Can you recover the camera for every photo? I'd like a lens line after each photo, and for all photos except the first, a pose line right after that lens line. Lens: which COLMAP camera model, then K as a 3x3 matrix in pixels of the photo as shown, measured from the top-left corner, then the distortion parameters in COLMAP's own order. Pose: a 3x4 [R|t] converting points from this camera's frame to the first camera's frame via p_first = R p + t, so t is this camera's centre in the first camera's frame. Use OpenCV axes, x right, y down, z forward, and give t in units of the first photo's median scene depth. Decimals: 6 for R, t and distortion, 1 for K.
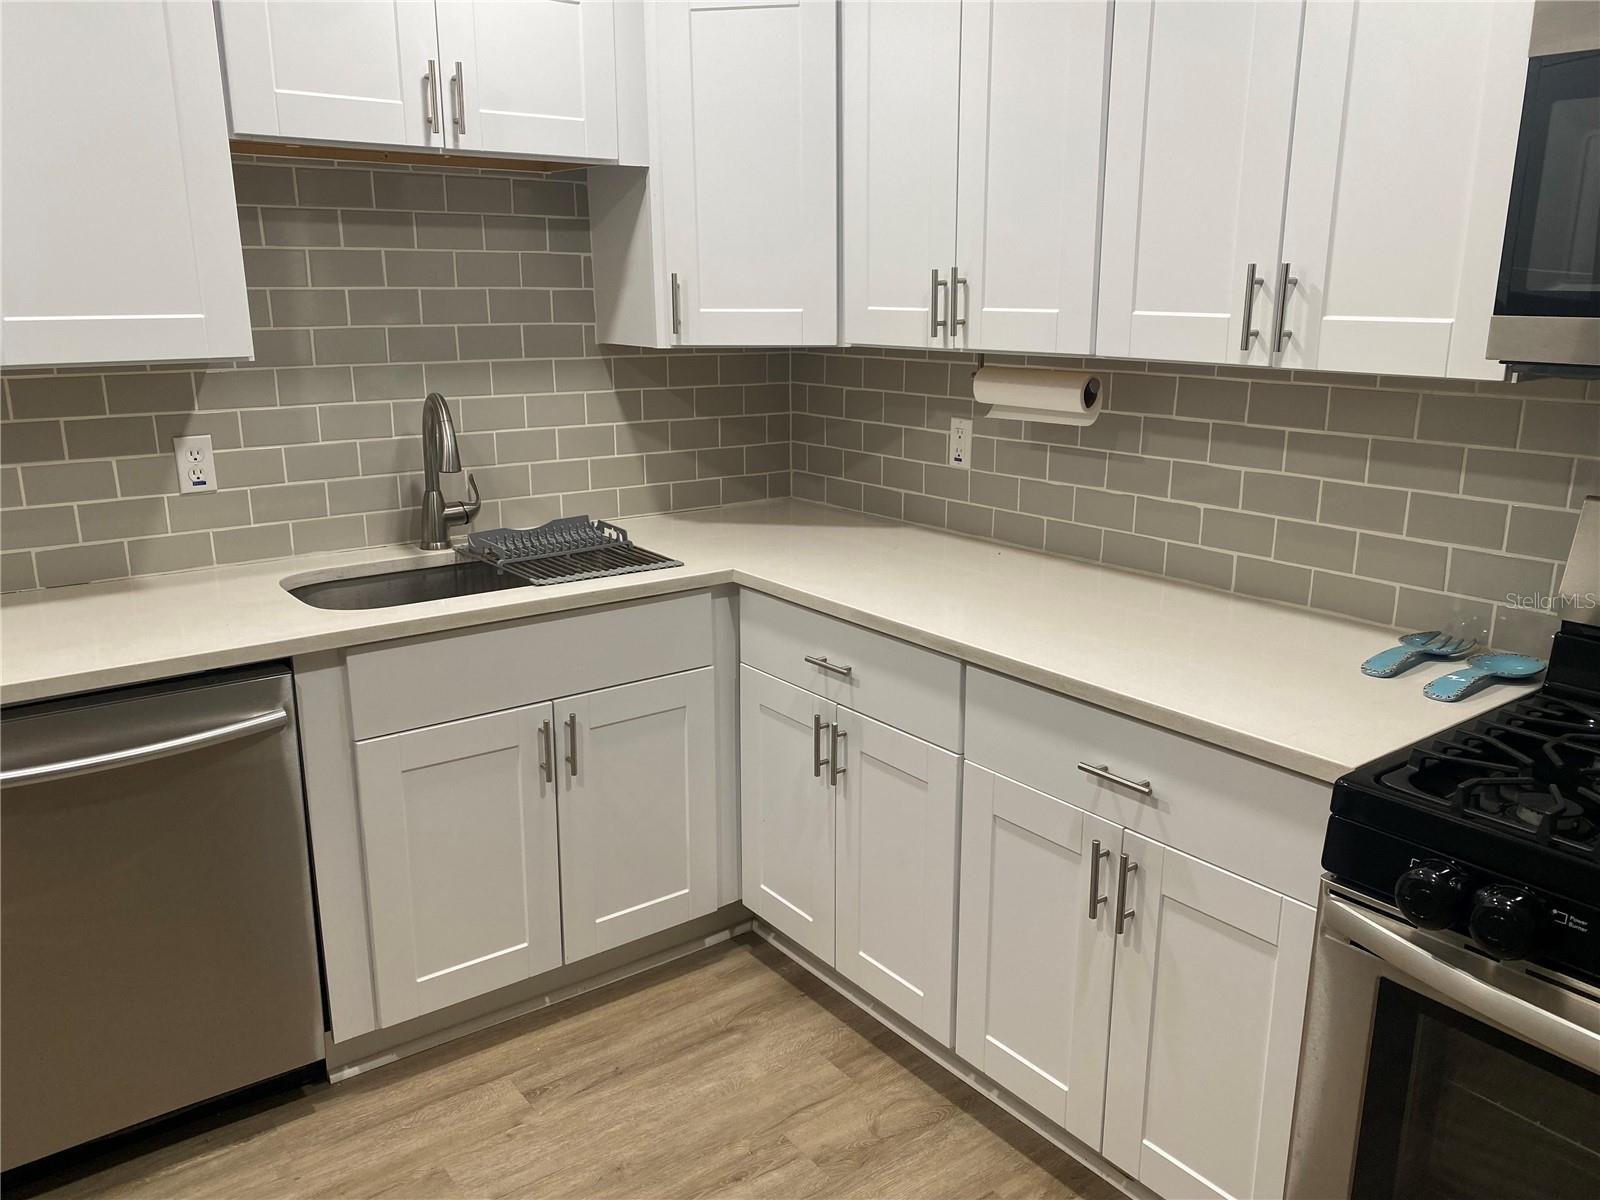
lens RADIAL K [[1254.3, 0, 800.0], [0, 1254.3, 600.0], [0, 0, 1]] dist [0.072043, -0.003233]
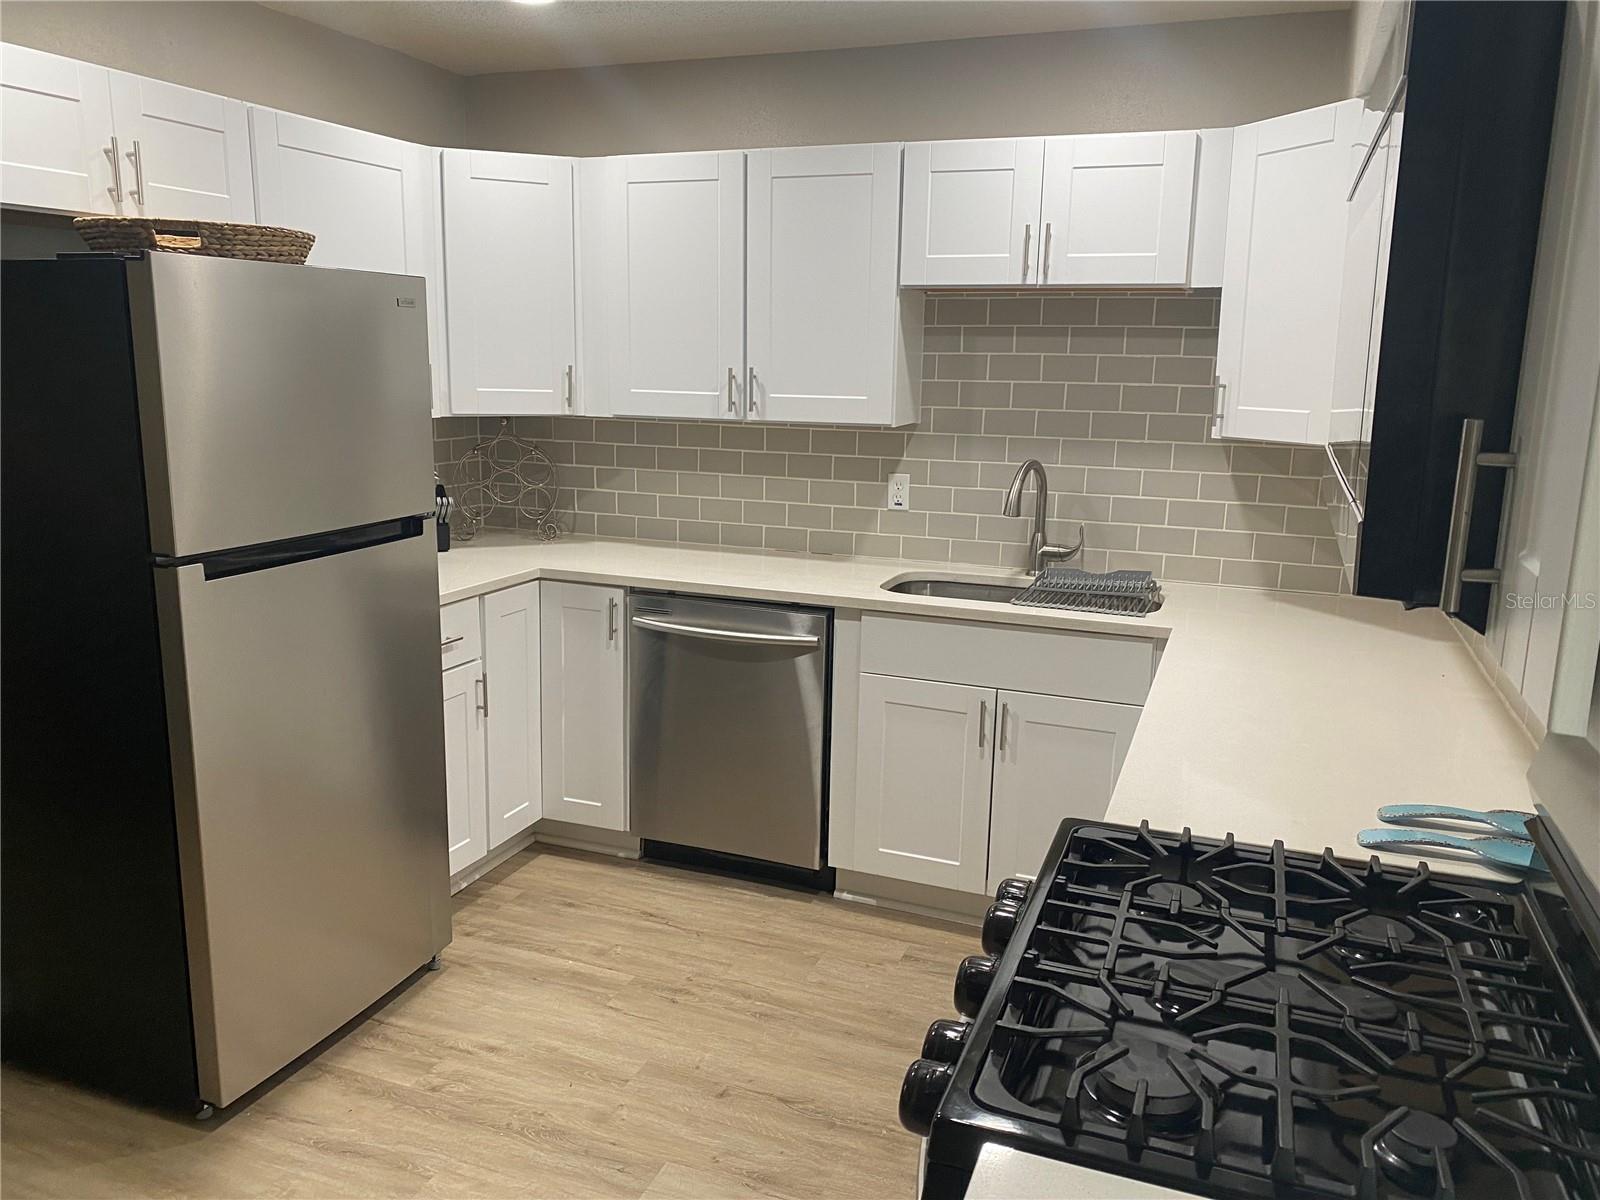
lens RADIAL K [[1212.1, 0, 800.0], [0, 1212.1, 600.0], [0, 0, 1]] dist [0.003913, 0.000390]
pose [[0.534969, 0.171162, -0.827353, 0.712400], [-0.226707, 0.972432, 0.054587, -0.032359], [0.813887, 0.158365, 0.559024, 0.102701]]
